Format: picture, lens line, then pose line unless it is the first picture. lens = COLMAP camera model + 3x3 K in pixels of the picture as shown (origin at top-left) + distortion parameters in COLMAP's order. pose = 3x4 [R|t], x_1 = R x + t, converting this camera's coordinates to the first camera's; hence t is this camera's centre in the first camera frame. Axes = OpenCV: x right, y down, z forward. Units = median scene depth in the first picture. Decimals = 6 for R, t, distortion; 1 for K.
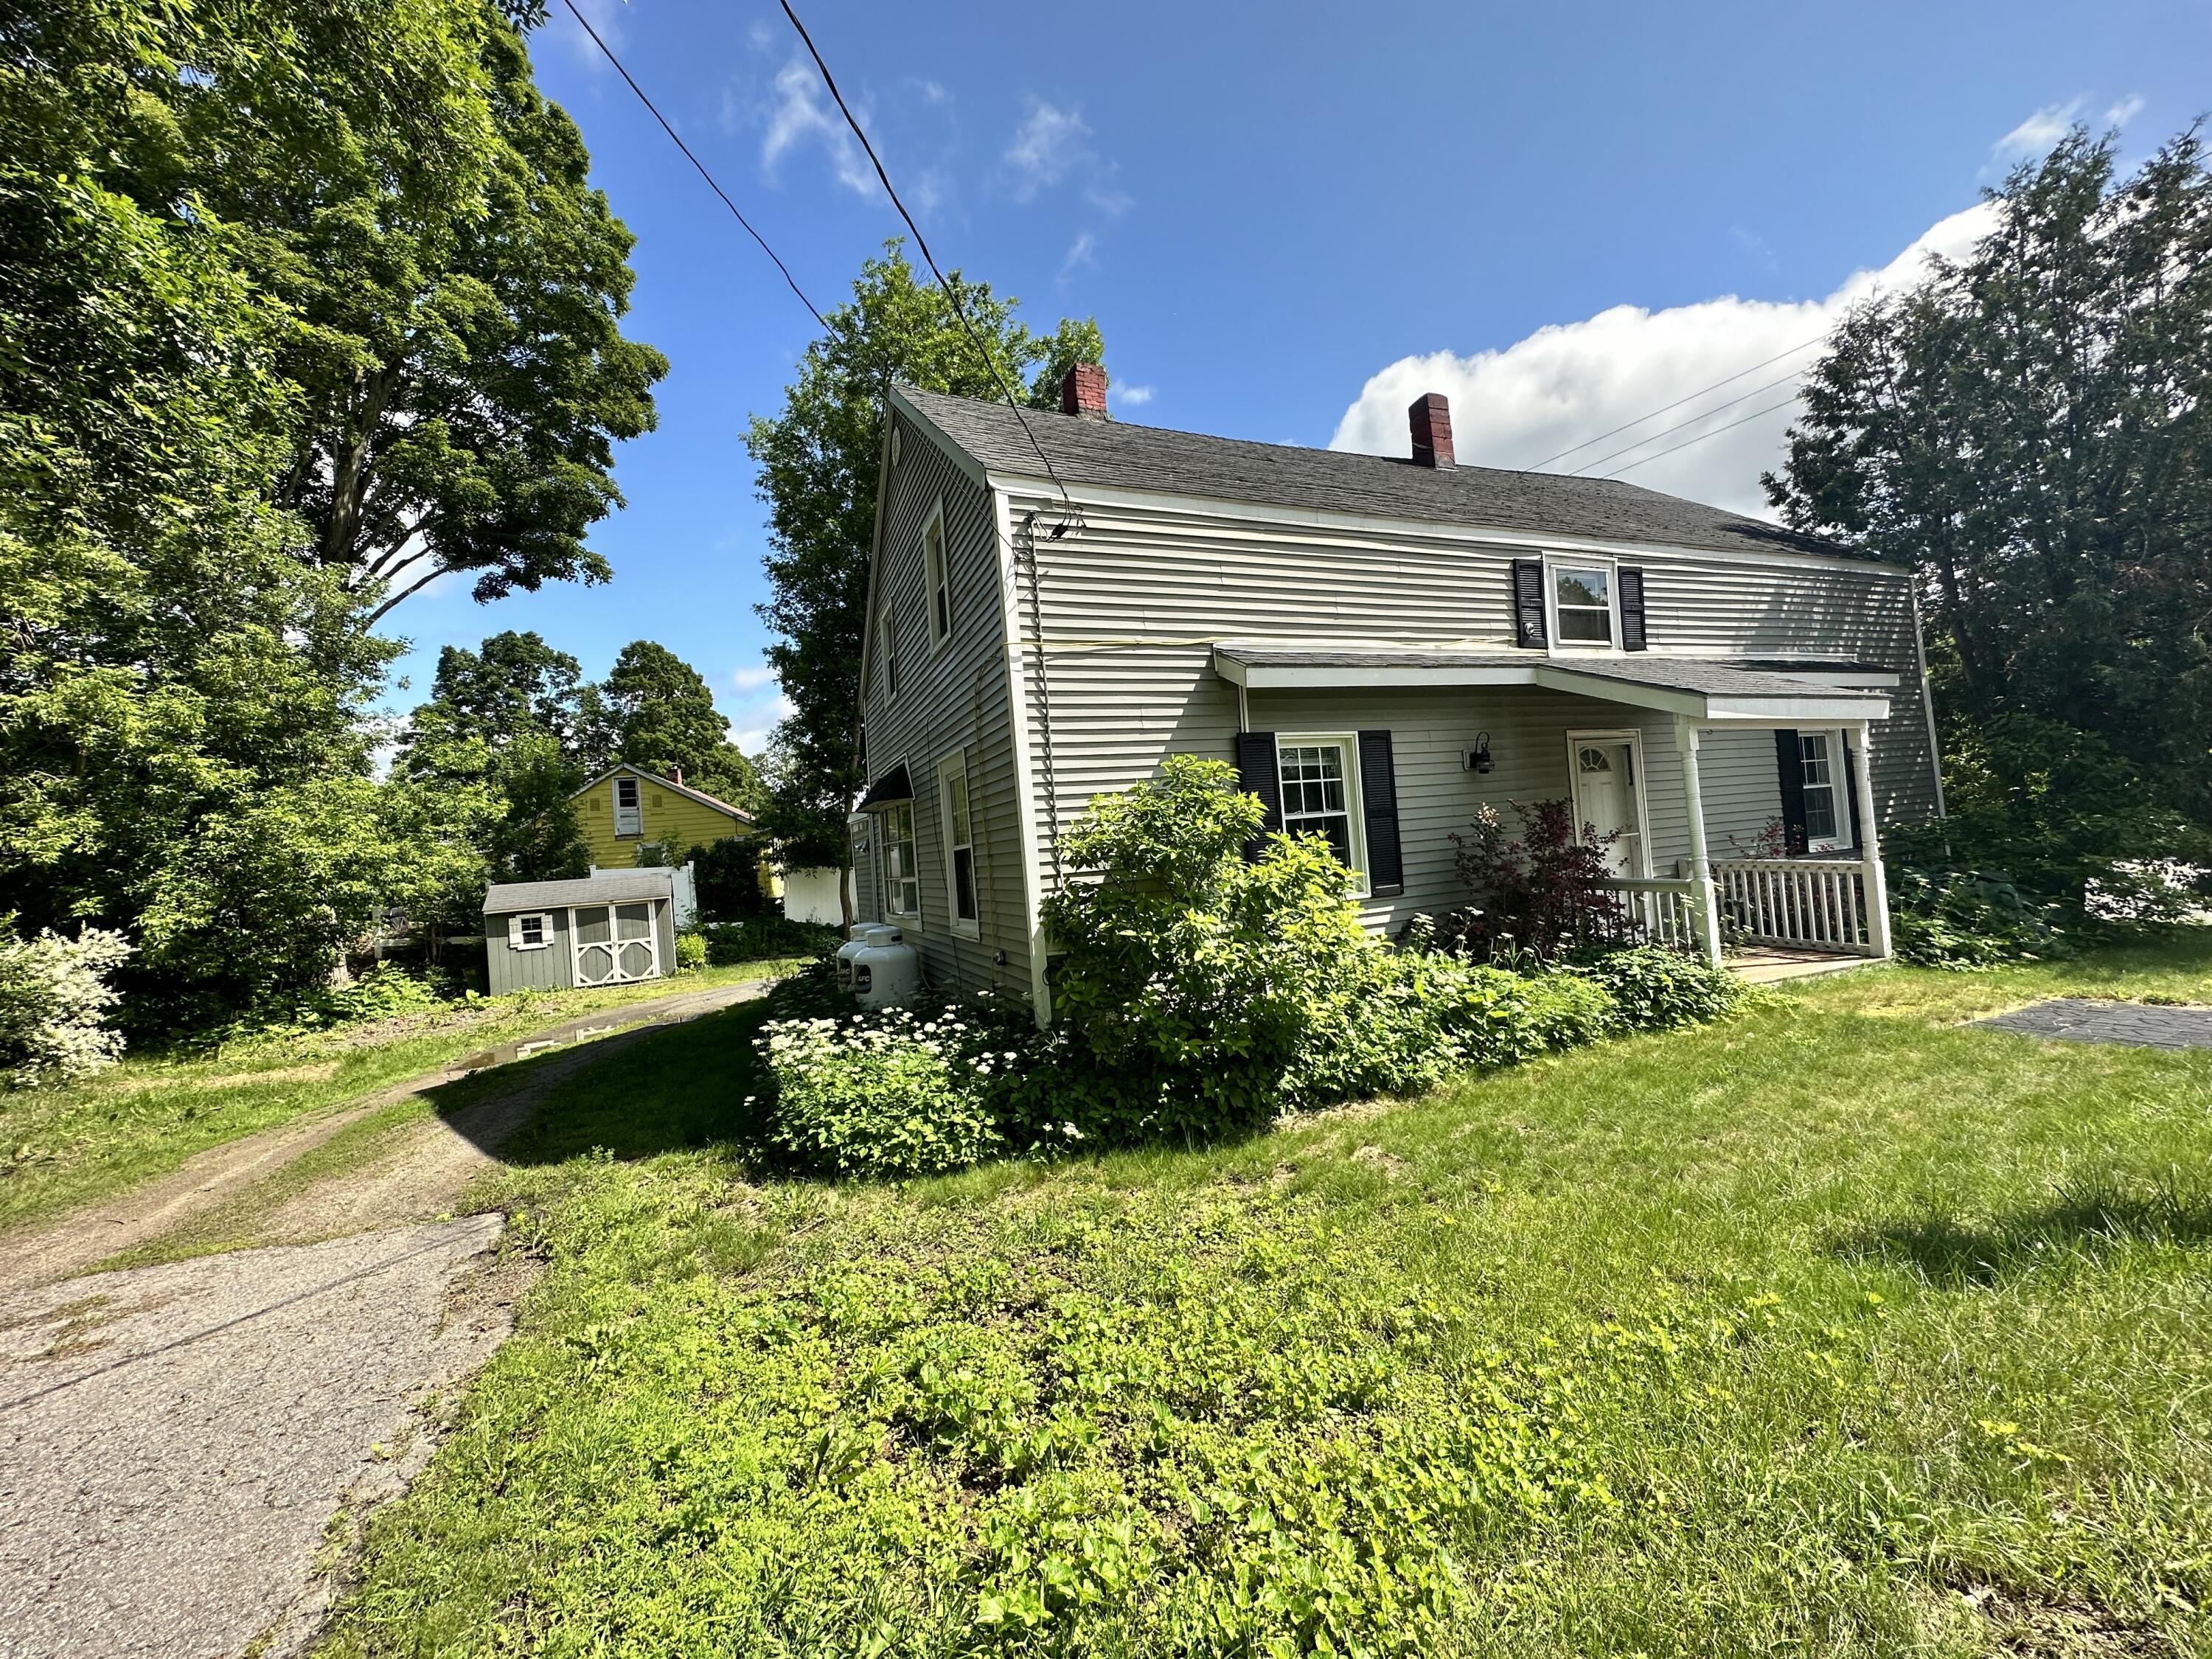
lens RADIAL K [[902.2, 0, 1106.0], [0, 902.2, 829.5], [0, 0, 1]] dist [0.001921, 0.000082]
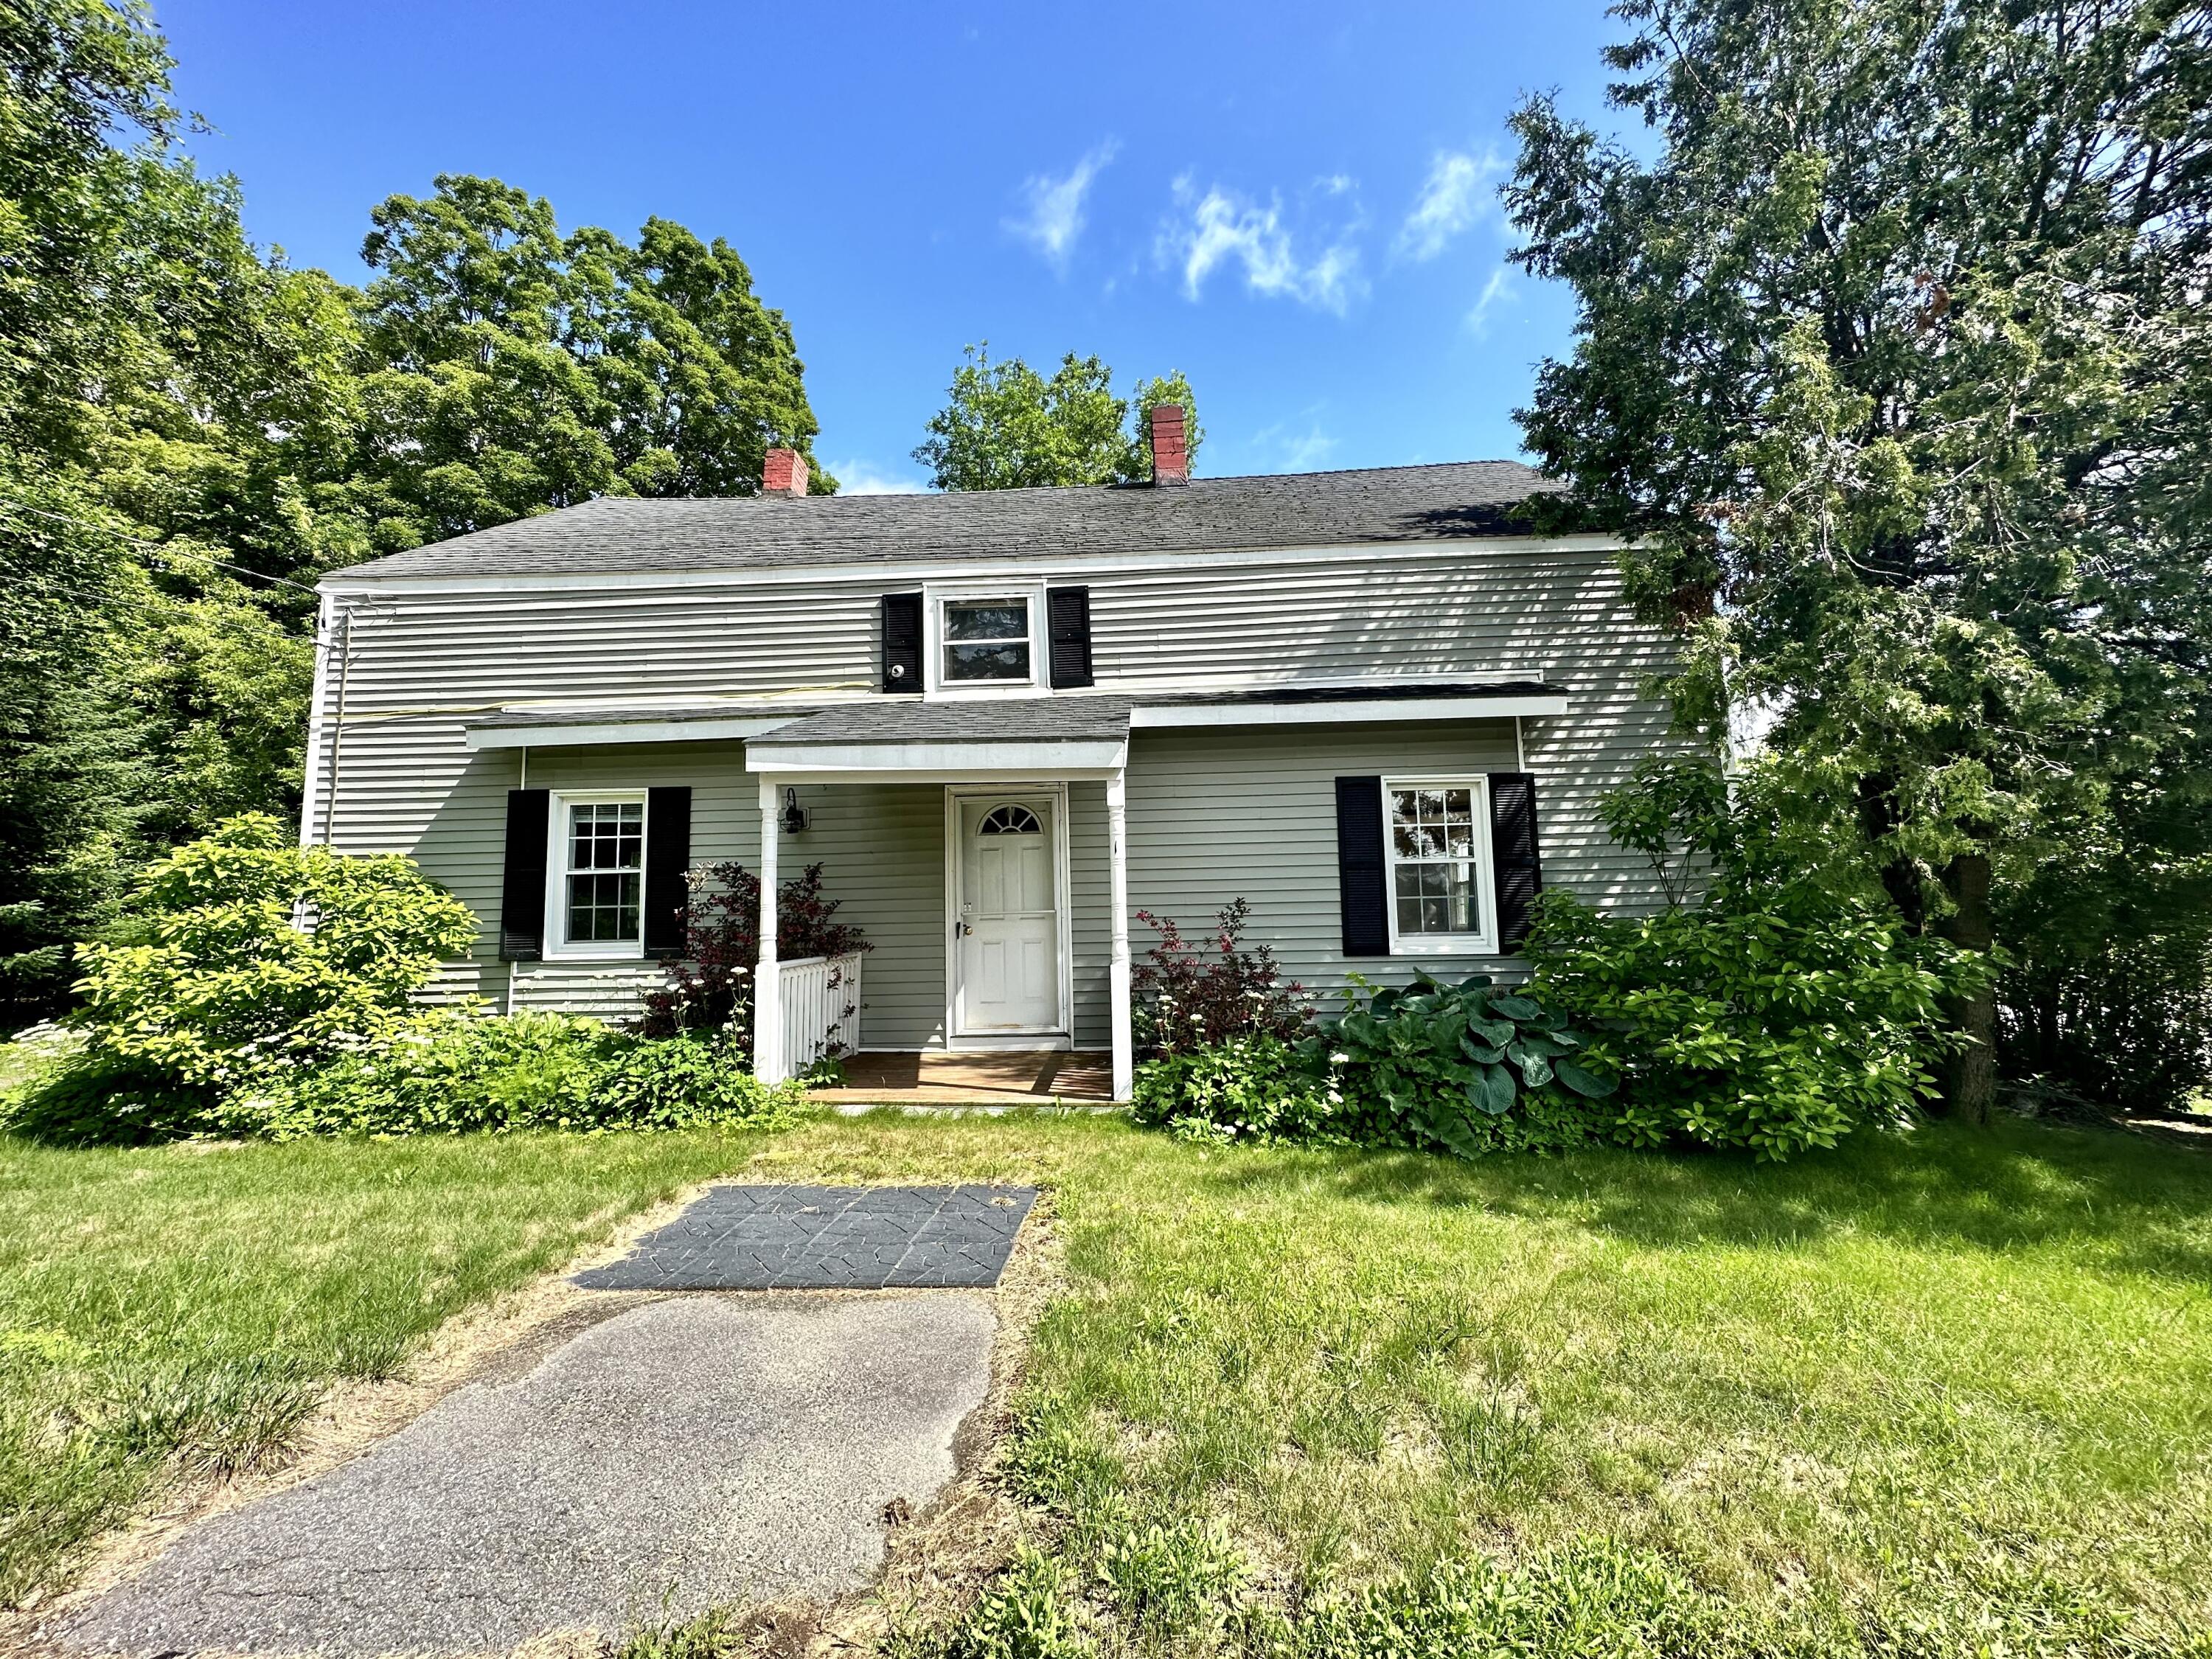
lens RADIAL K [[871.7, 0, 1106.8], [0, 871.7, 844.3], [0, 0, 1]] dist [0.000371, -0.000088]
pose [[0.891189, 0.024192, -0.452986, 1.108553], [-0.043828, 0.998497, -0.032900, -0.036568], [0.451509, 0.049174, 0.890910, 0.363110]]
